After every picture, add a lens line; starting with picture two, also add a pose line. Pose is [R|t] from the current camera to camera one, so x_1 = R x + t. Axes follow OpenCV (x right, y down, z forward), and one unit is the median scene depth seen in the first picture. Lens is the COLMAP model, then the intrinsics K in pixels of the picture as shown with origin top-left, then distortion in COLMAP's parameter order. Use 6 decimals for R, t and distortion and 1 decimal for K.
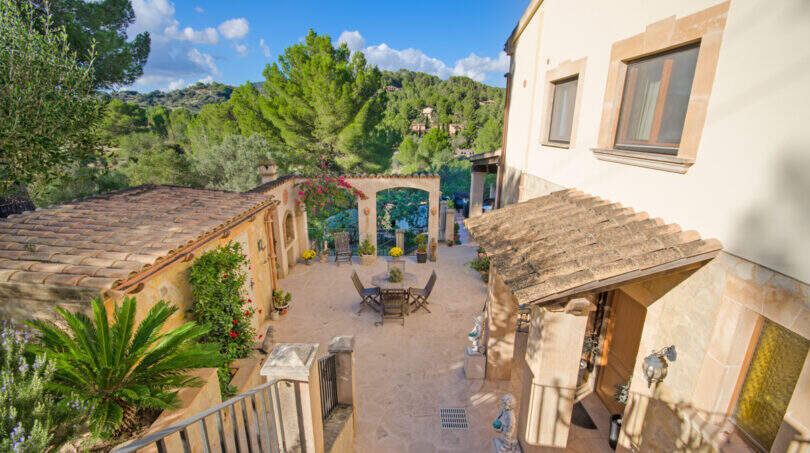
lens RADIAL K [[355.3, 0, 400.7], [0, 355.3, 227.7], [0, 0, 1]] dist [-0.003615, -0.000461]
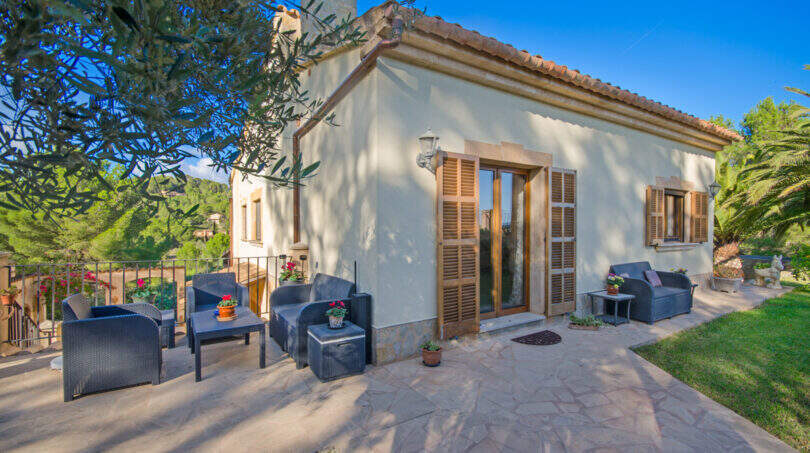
lens RADIAL K [[355.3, 0, 407.9], [0, 355.3, 233.5], [0, 0, 1]] dist [-0.003615, -0.000461]
pose [[0.849534, -0.012090, 0.527395, 0.043076], [0.153548, 0.962118, -0.225281, 0.060187], [-0.504693, 0.272364, 0.819209, -0.203901]]
